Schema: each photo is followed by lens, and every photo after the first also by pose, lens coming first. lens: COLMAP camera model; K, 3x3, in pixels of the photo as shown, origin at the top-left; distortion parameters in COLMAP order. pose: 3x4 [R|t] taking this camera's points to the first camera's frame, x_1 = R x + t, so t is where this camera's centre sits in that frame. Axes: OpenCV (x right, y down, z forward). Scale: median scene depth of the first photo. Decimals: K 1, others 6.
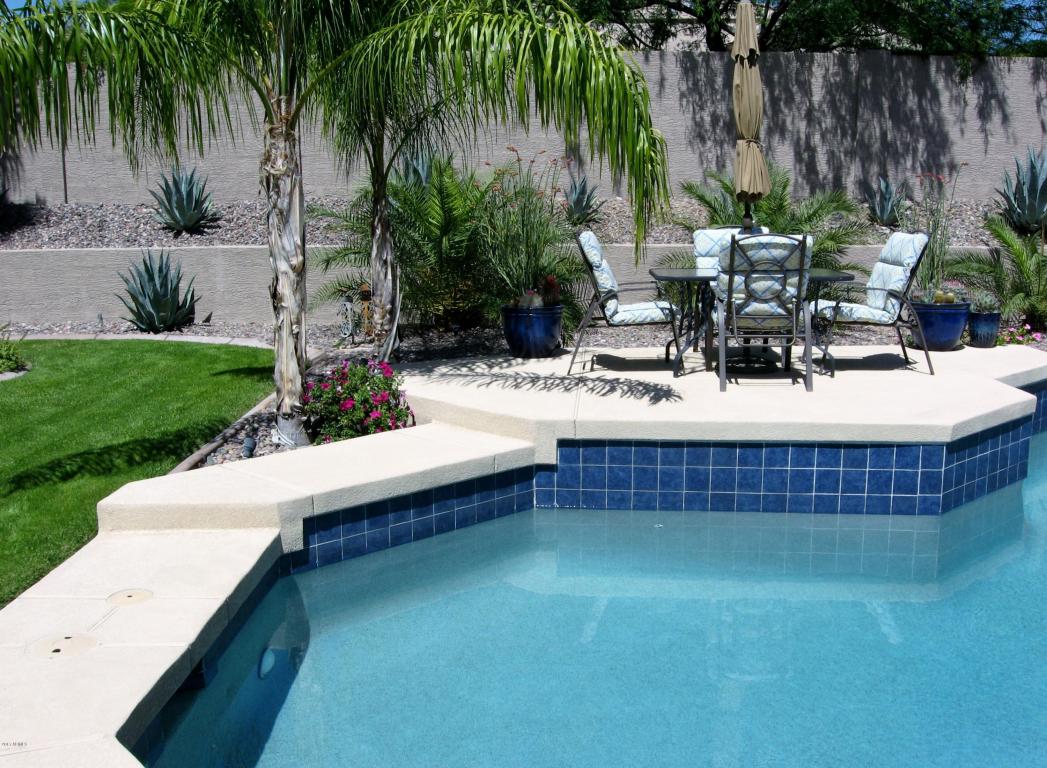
lens RADIAL K [[1112.5, 0, 523.5], [0, 1112.5, 384.0], [0, 0, 1]] dist [-0.105544, 0.021086]
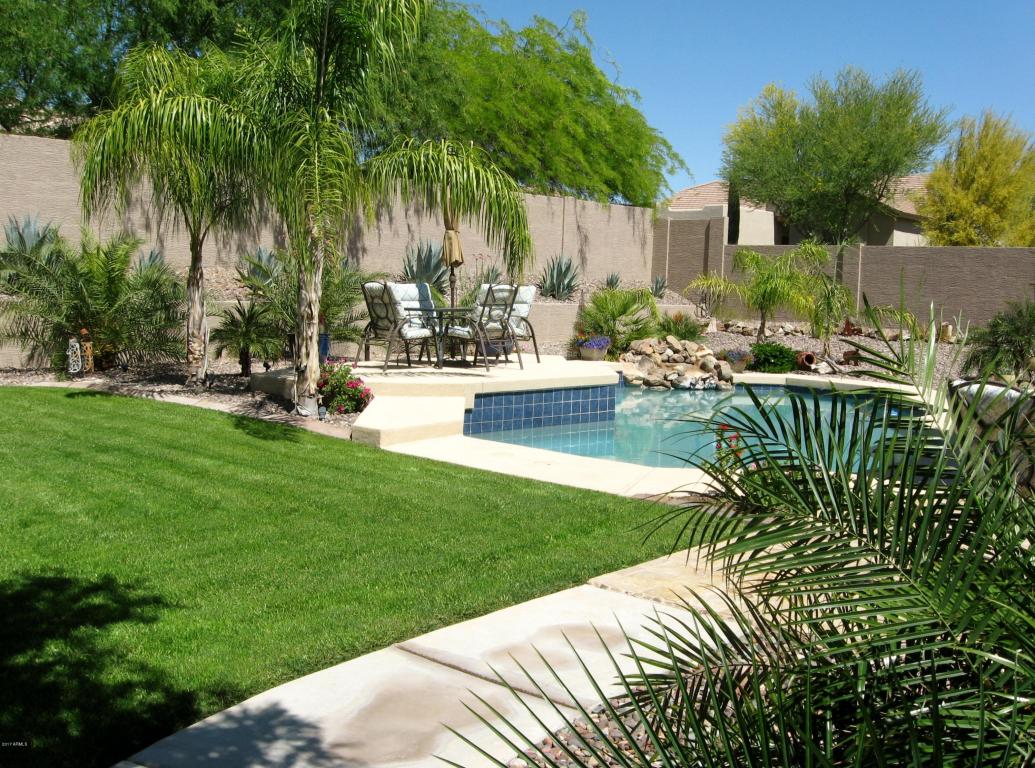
lens RADIAL K [[1104.9, 0, 517.5], [0, 1104.9, 384.0], [0, 0, 1]] dist [-0.093660, 0.005306]
pose [[0.654862, -0.046482, 0.754318, -1.121094], [0.104006, 0.994153, -0.029032, 0.082051], [-0.748558, 0.097465, 0.655867, -0.194203]]
